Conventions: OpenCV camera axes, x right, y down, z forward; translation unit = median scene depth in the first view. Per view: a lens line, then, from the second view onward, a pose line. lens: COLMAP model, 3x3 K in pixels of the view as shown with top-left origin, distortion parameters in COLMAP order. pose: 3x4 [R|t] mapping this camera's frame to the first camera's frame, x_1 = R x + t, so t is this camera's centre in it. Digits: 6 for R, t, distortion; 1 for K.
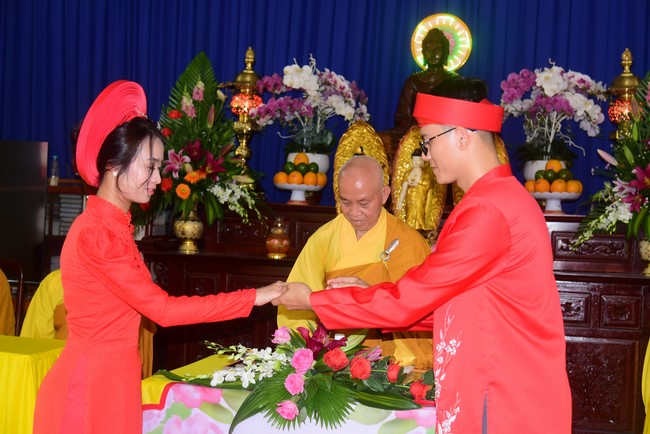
lens RADIAL K [[937.0, 0, 325.0], [0, 937.0, 217.0], [0, 0, 1]] dist [-0.032554, 0.029744]
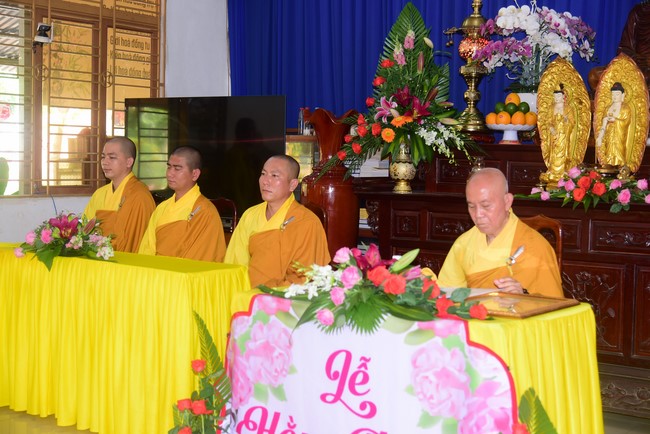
lens RADIAL K [[976.8, 0, 325.0], [0, 976.8, 217.0], [0, 0, 1]] dist [-0.031371, -0.049171]
pose [[0.915105, -0.003321, -0.403201, 0.229111], [0.023947, 0.998649, 0.046123, 0.012680], [0.402503, -0.051863, 0.913948, -0.055727]]
